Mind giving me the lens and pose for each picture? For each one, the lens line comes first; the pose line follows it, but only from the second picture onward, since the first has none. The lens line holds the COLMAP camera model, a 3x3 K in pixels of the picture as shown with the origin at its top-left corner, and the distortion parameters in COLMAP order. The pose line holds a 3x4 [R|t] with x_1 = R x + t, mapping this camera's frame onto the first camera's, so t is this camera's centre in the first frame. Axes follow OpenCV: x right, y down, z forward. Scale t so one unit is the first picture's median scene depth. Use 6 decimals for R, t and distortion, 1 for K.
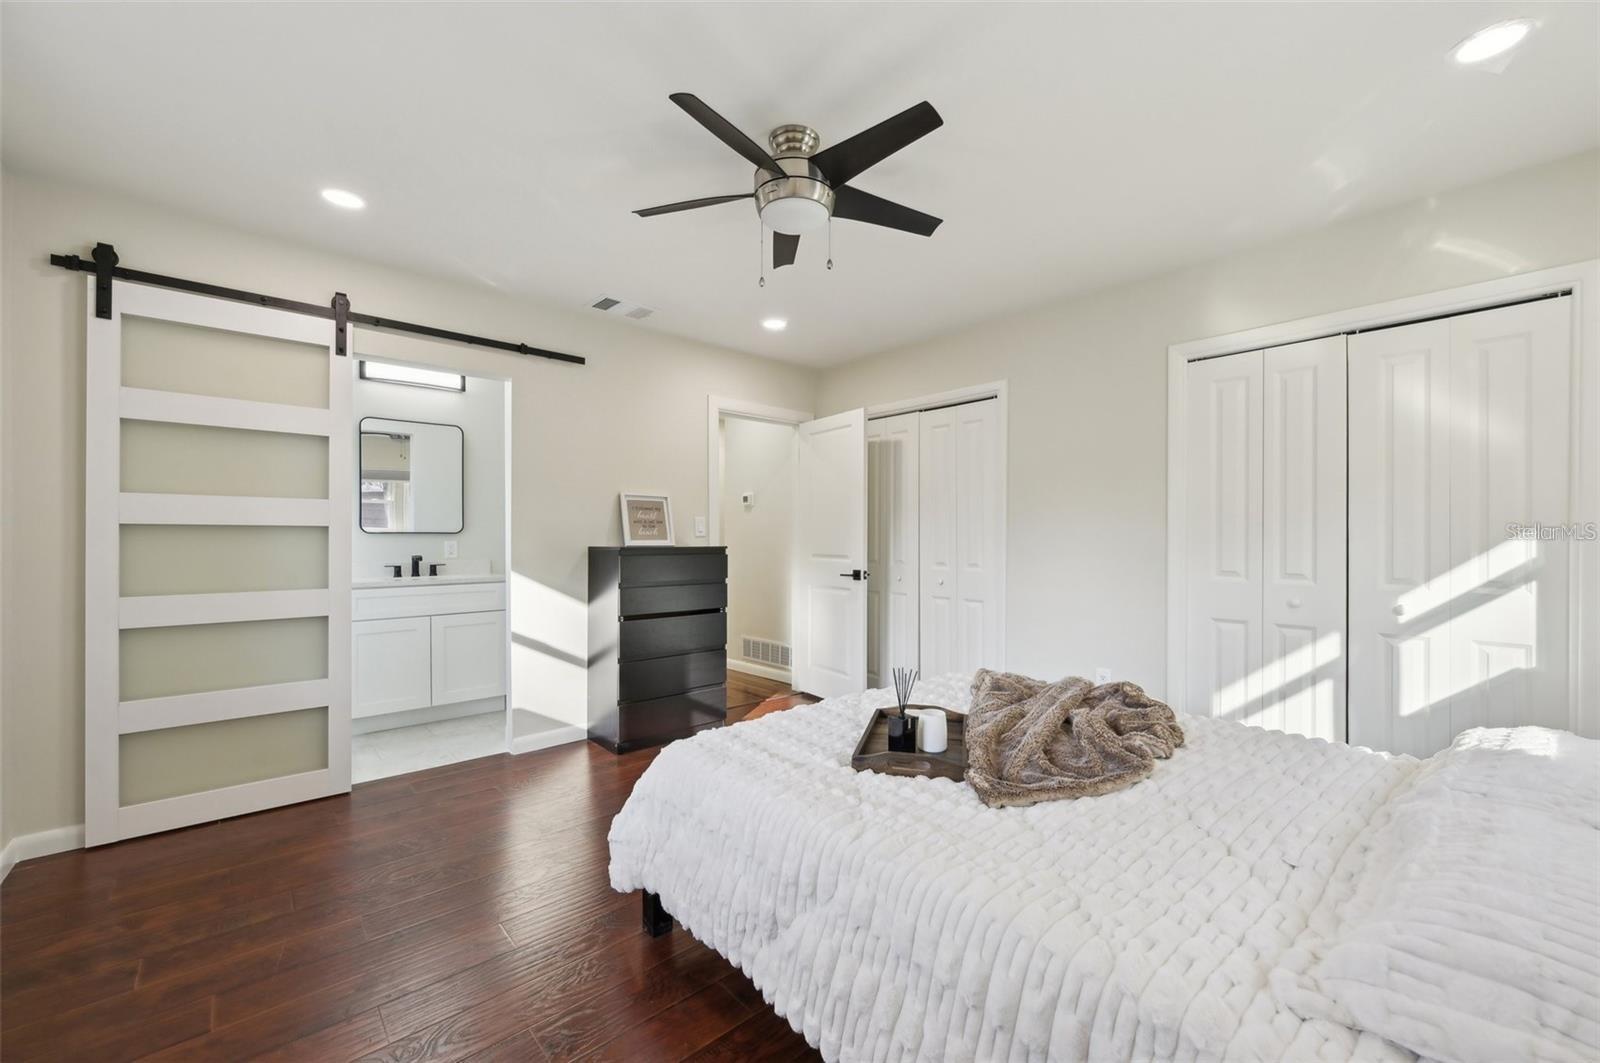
lens RADIAL K [[636.7, 0, 800.2], [0, 636.7, 542.3], [0, 0, 1]] dist [0.000771, 0.000227]
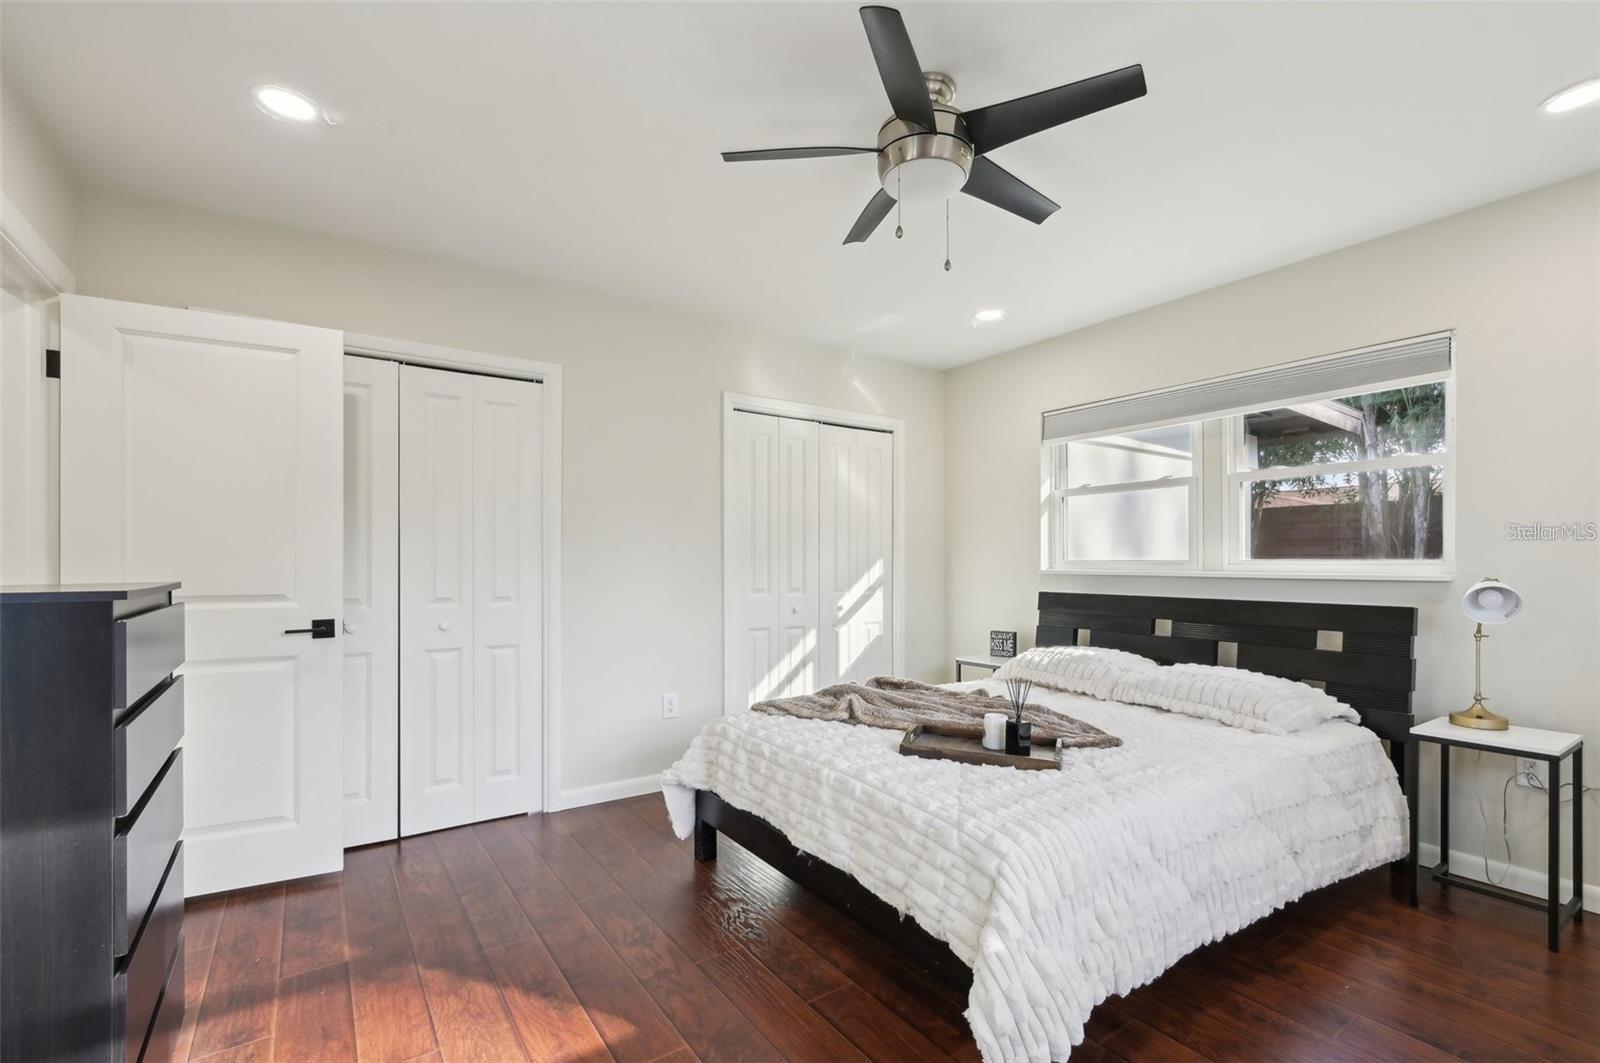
lens RADIAL K [[715.9, 0, 802.6], [0, 715.9, 560.1], [0, 0, 1]] dist [-0.000921, -0.000046]
pose [[0.113555, 0.004421, 0.993522, -0.738573], [0.005392, 0.999973, -0.005066, -0.003081], [-0.993517, 0.005932, 0.113528, 0.813886]]
